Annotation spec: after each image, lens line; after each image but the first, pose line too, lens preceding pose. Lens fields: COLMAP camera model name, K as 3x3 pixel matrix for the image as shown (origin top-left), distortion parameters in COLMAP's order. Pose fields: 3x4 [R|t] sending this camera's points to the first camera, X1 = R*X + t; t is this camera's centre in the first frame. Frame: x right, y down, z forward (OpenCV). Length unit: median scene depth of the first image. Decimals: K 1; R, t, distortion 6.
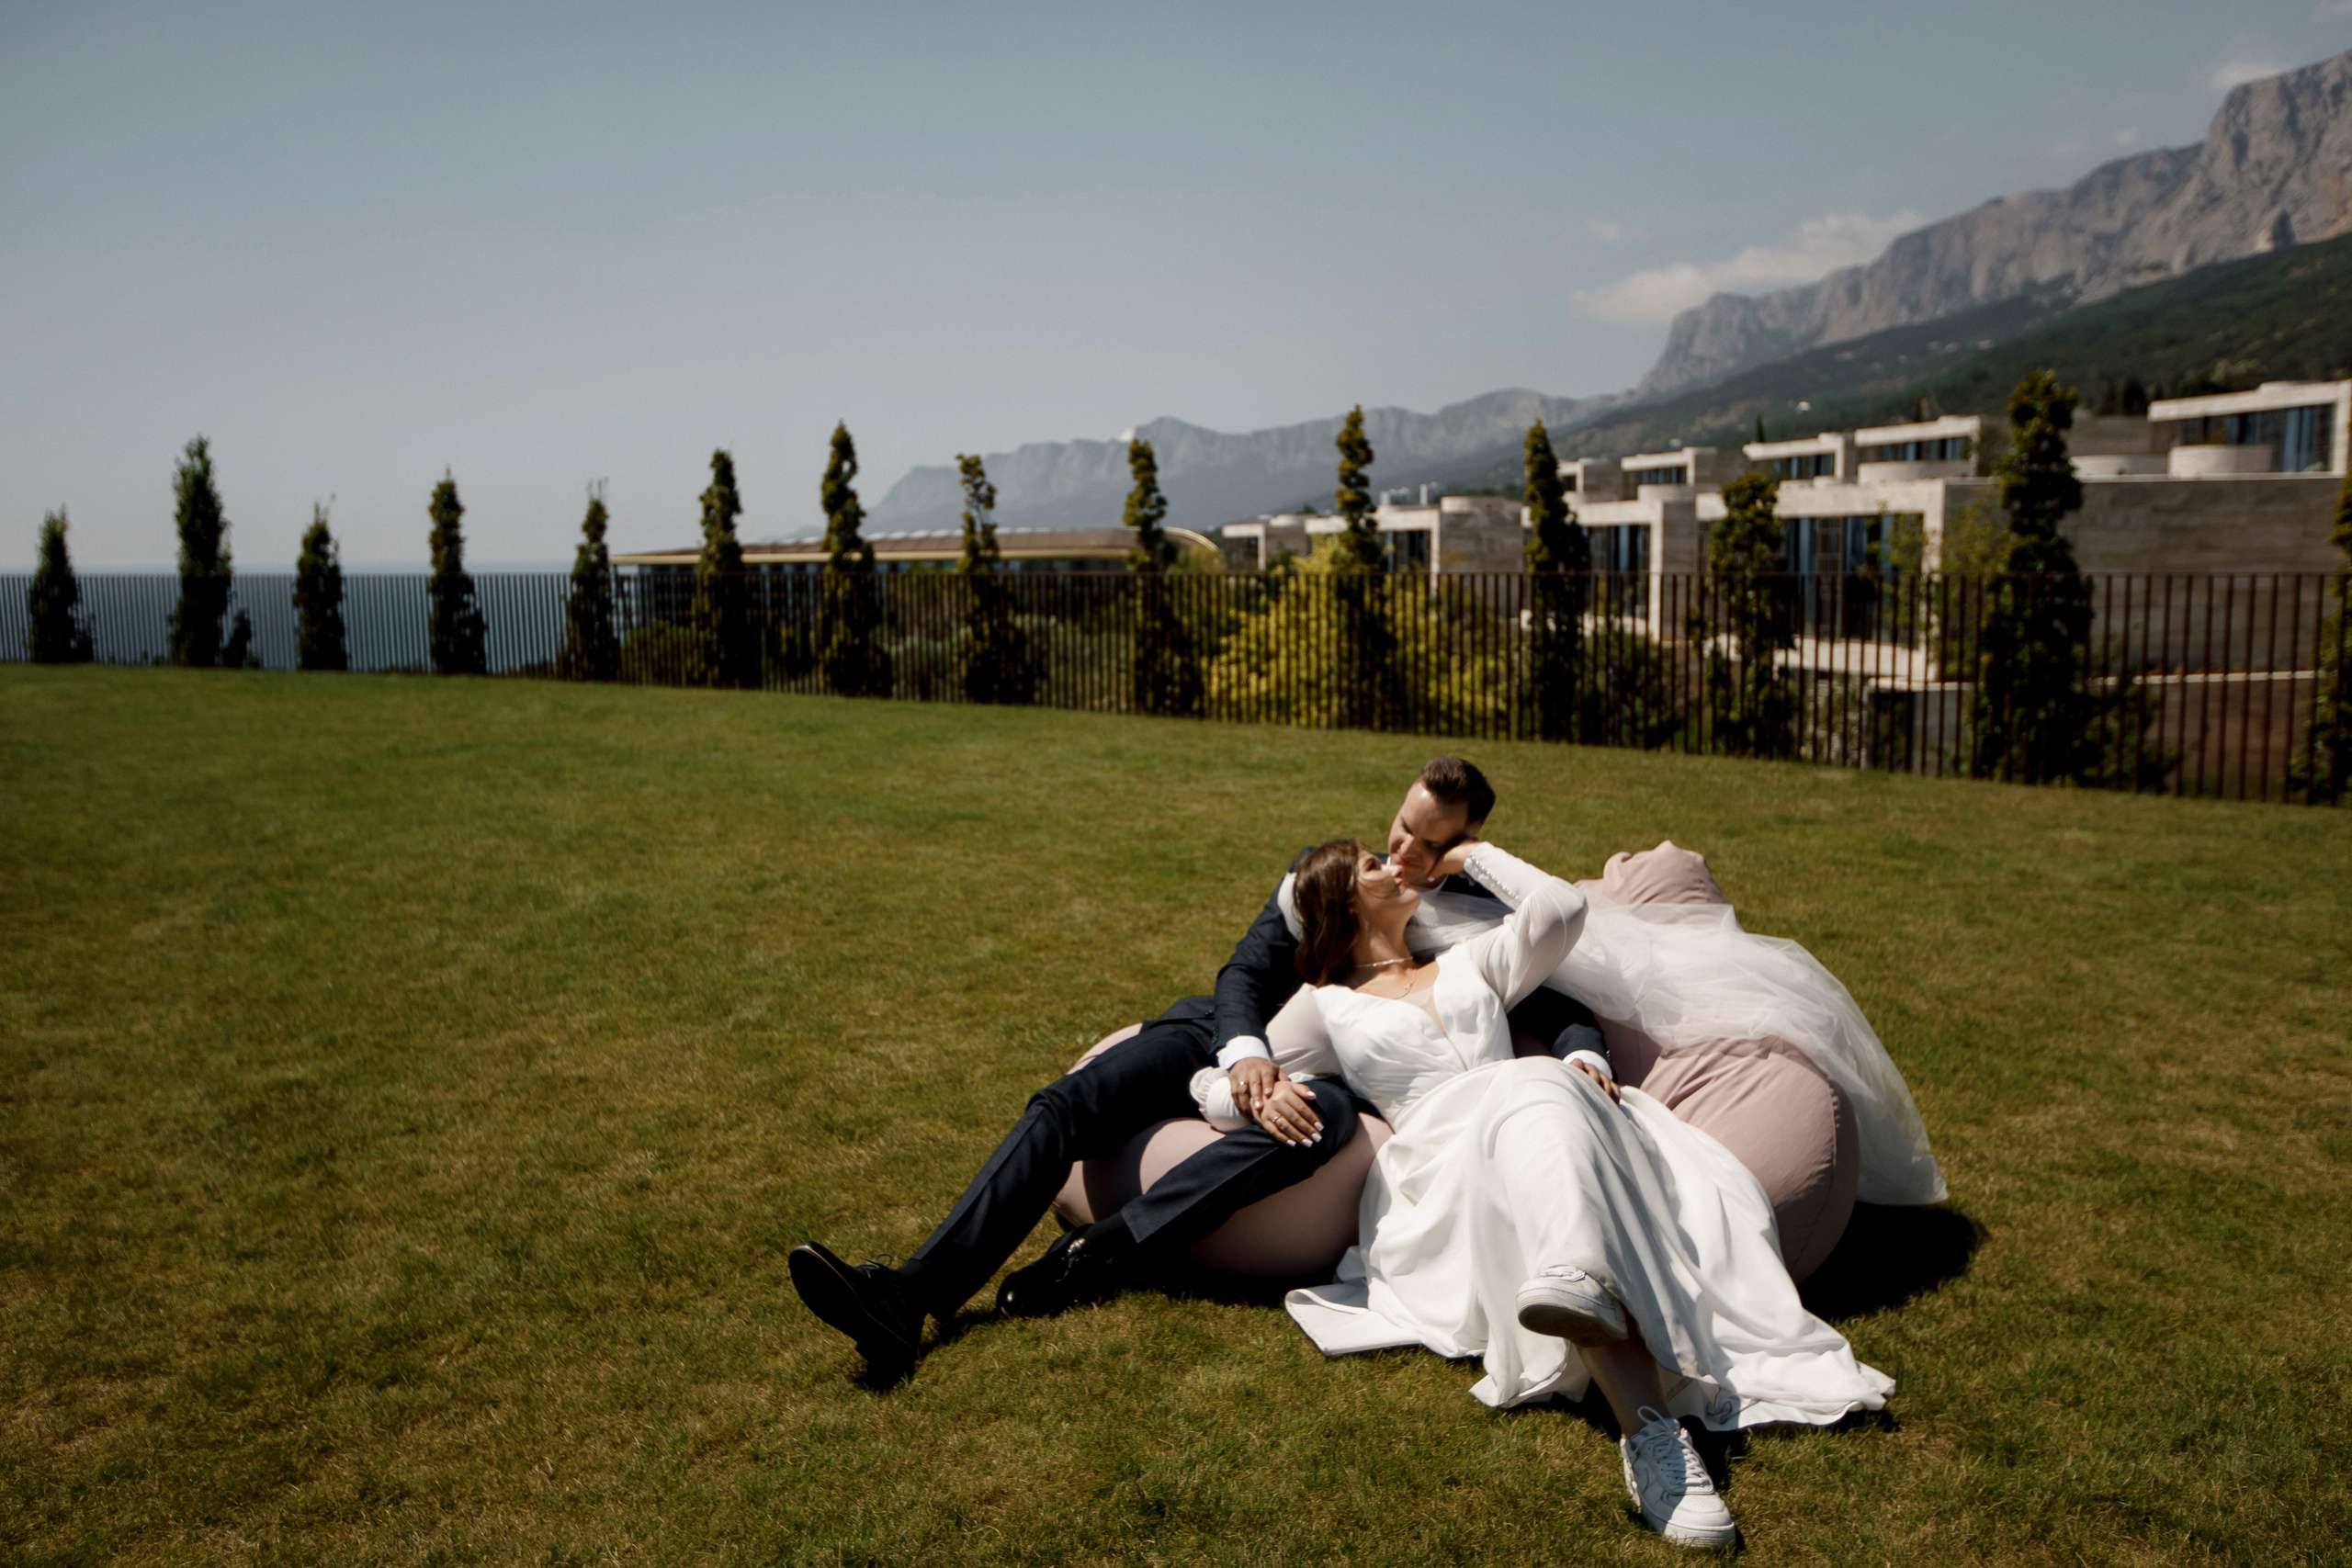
lens RADIAL K [[1927.5, 0, 1163.4], [0, 1927.5, 778.0], [0, 0, 1]] dist [-0.014512, 0.067744]
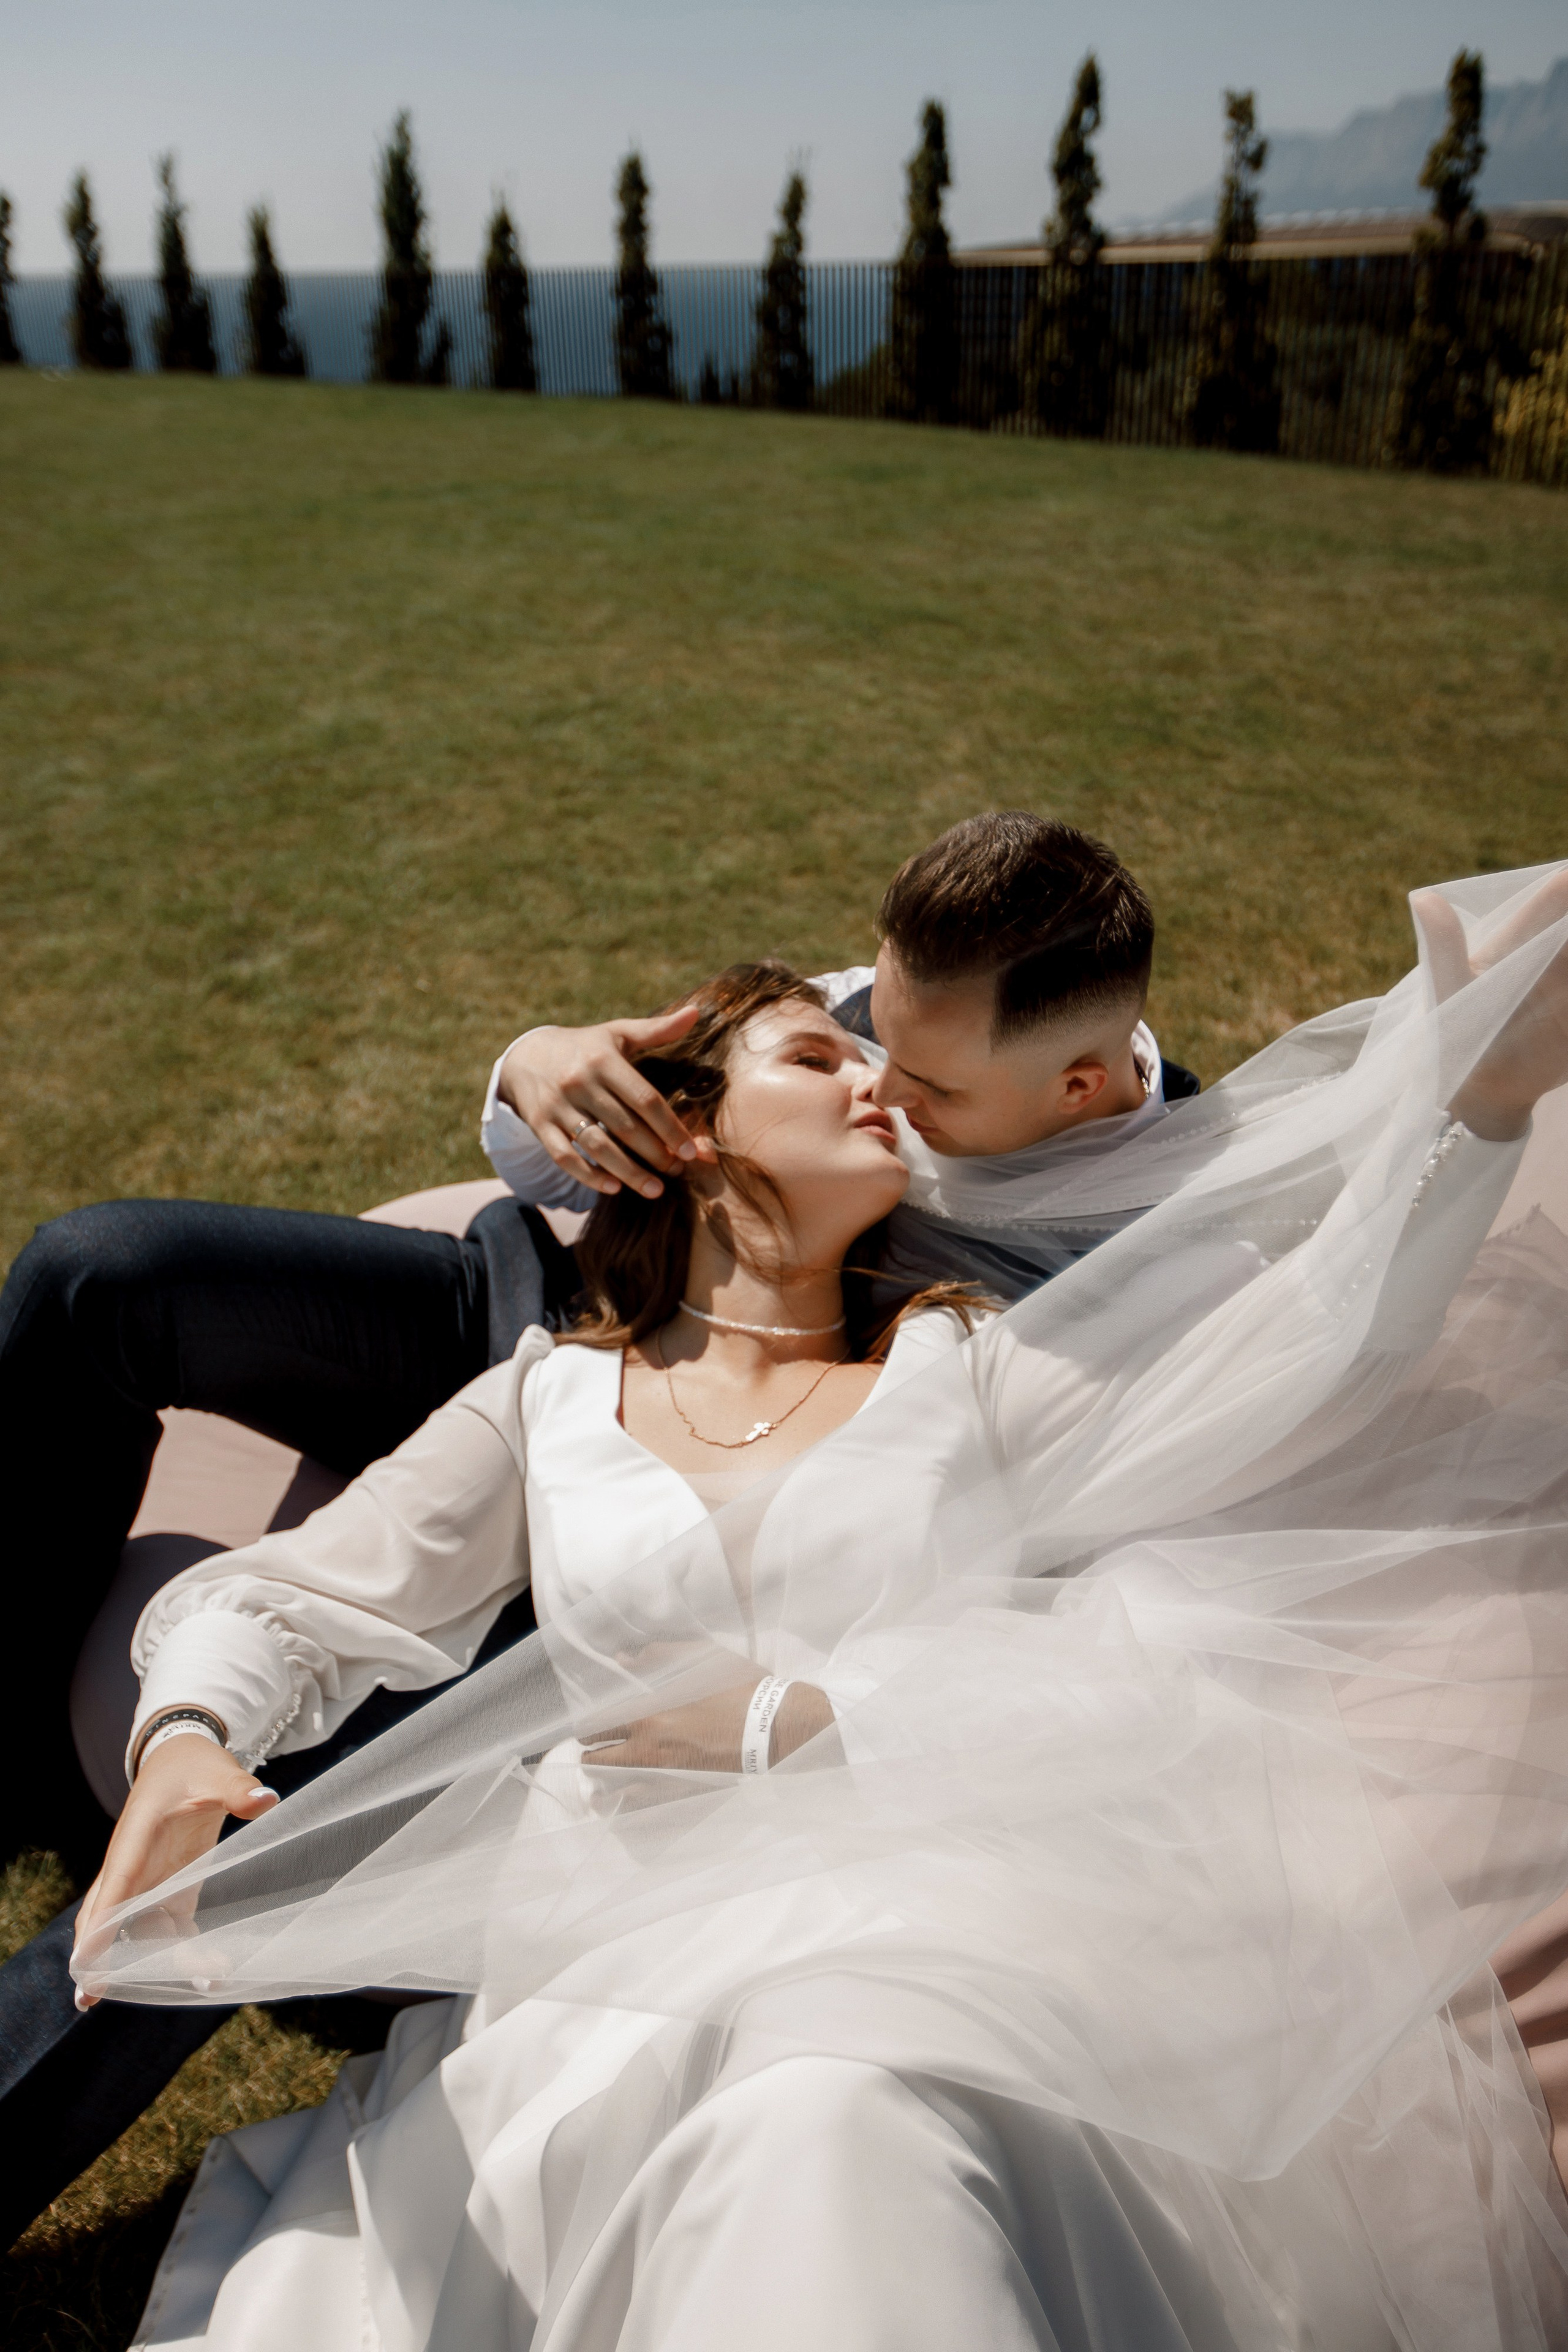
lens RADIAL K [[1927.7, 0, 780.7], [0, 1927.7, 1195.8], [0, 0, 1]] dist [-0.014512, 0.067744]
pose [[0.936827, 0.144605, -0.318504, 0.035314], [-0.031083, 0.941361, 0.335965, -0.005604], [0.348410, -0.304841, 0.886387, 0.098360]]
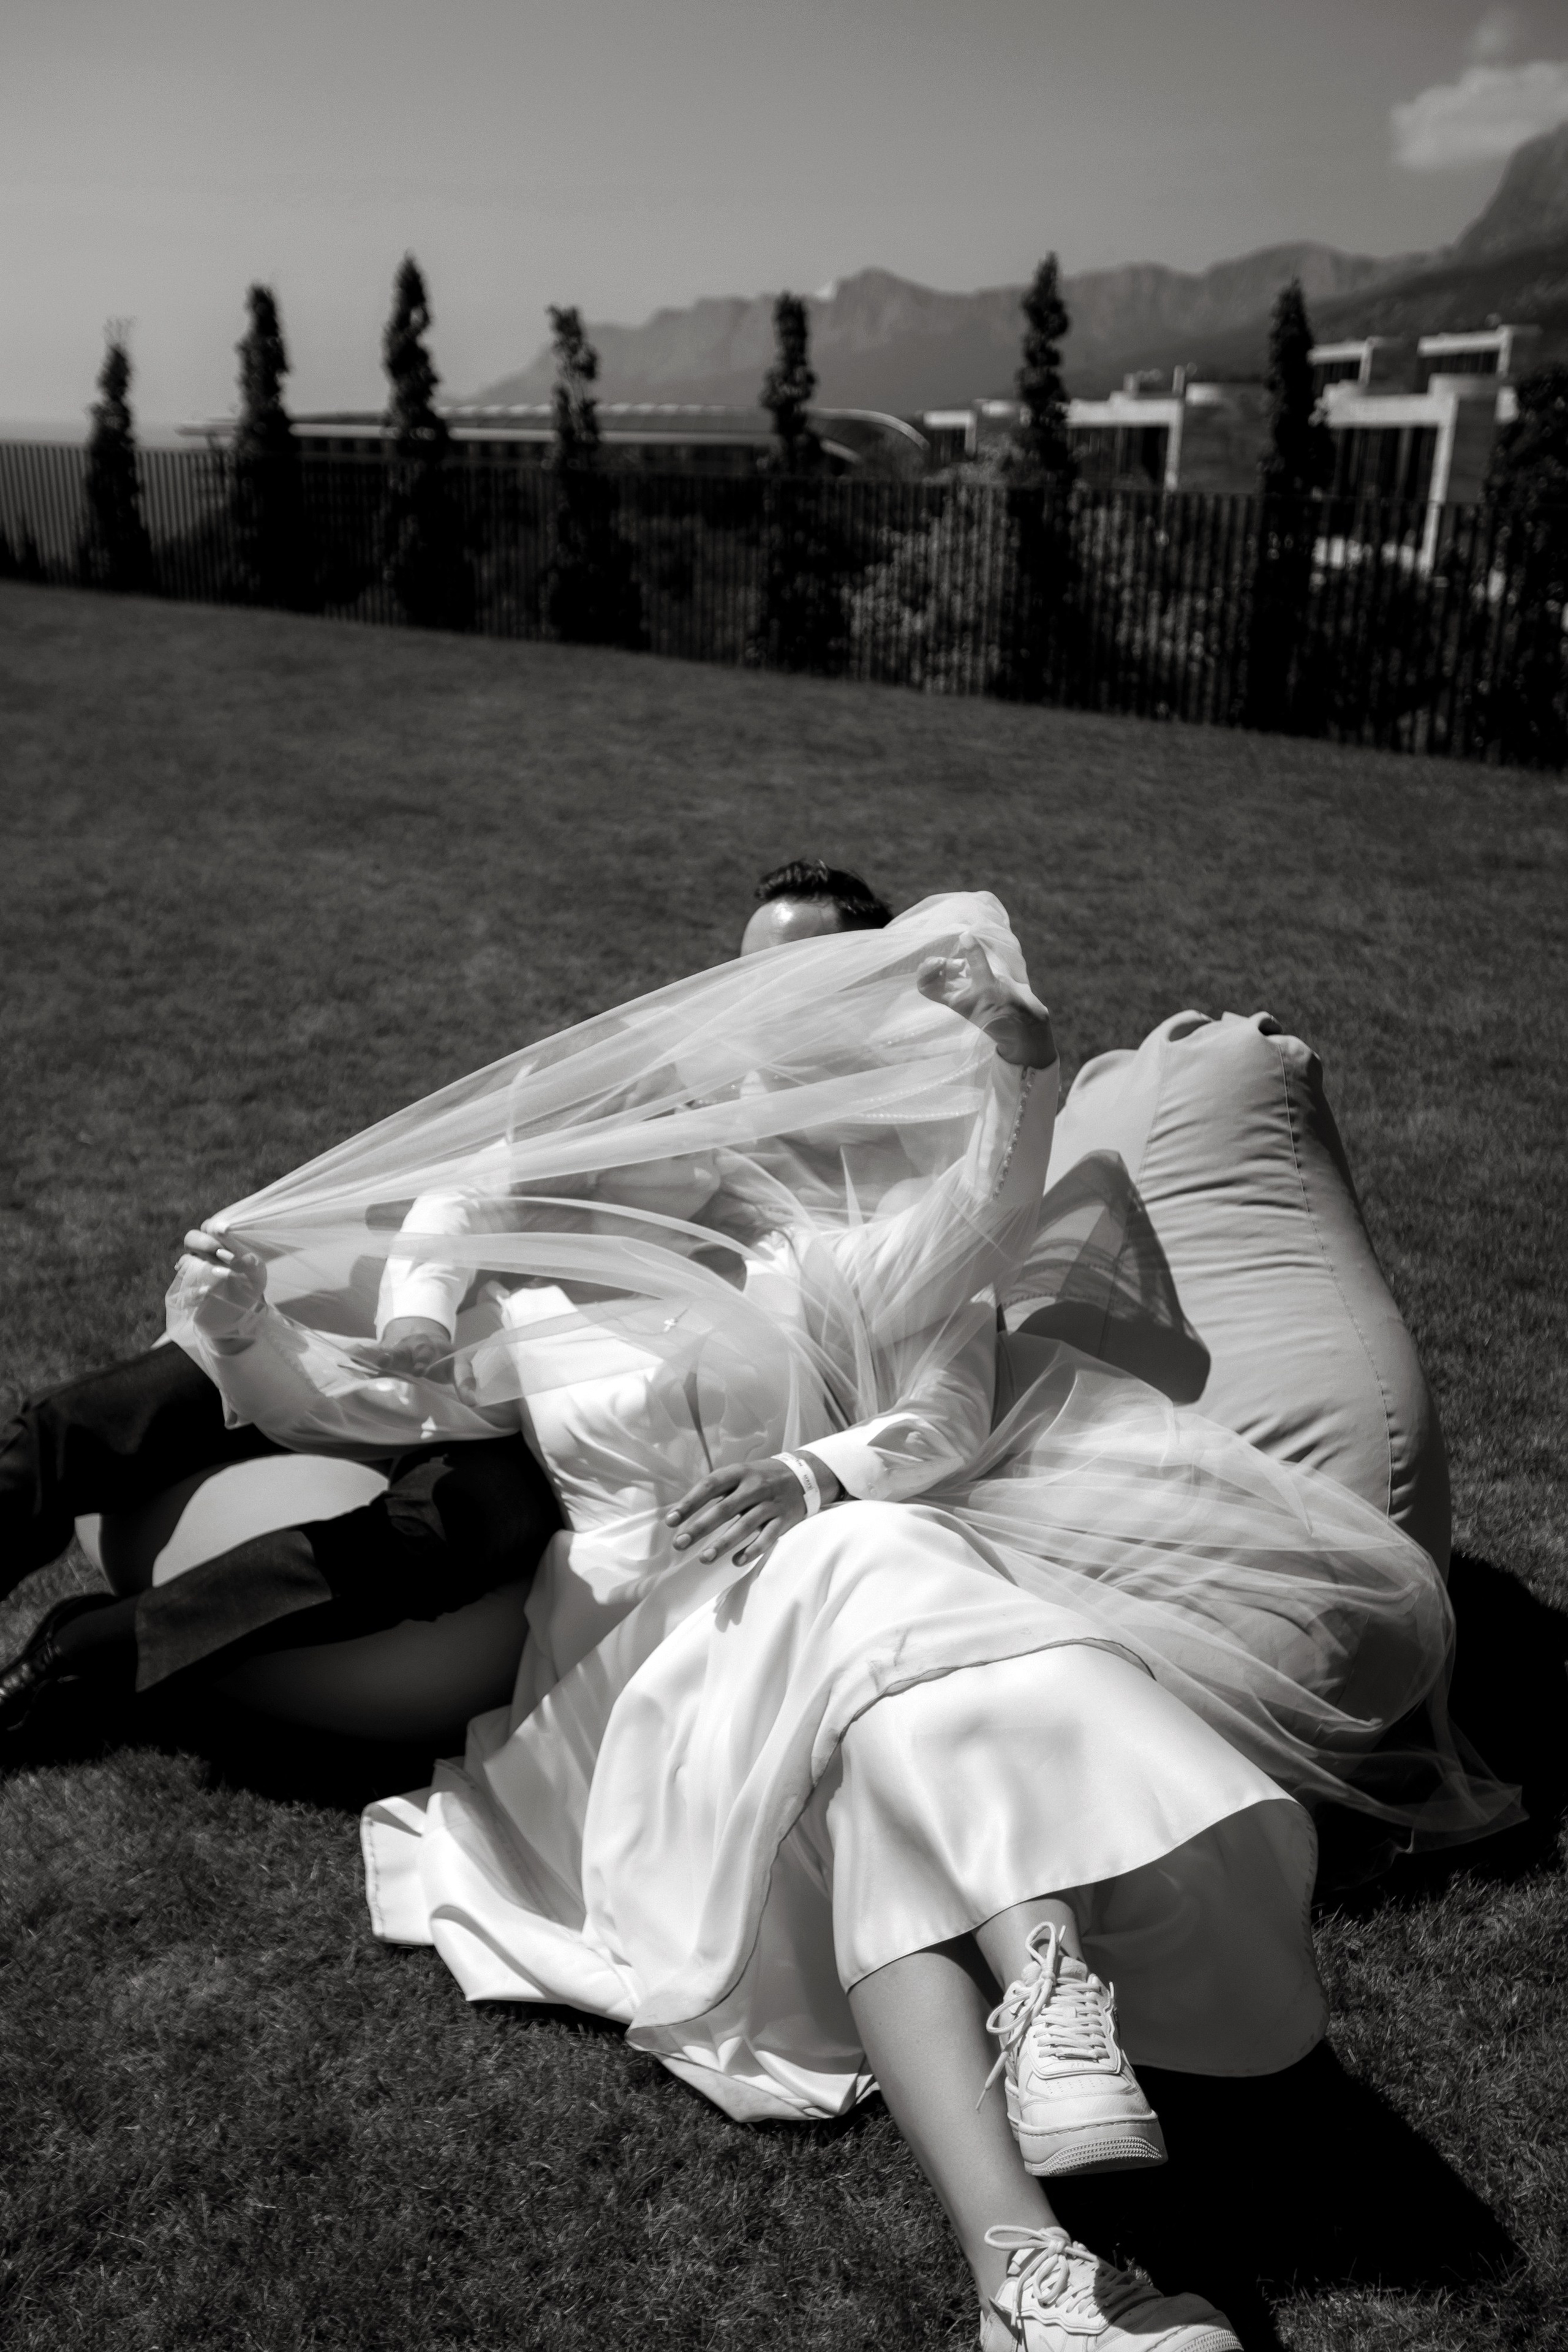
lens RADIAL K [[2138.6, 0, 797.0], [0, 2138.6, 1172.1], [0, 0, 1]] dist [0.021901, 0.070252]
pose [[0.998721, 0.044419, -0.024155, 0.026431], [-0.038342, 0.976760, 0.210878, -0.008183], [0.032961, -0.209682, 0.977214, 0.052672]]
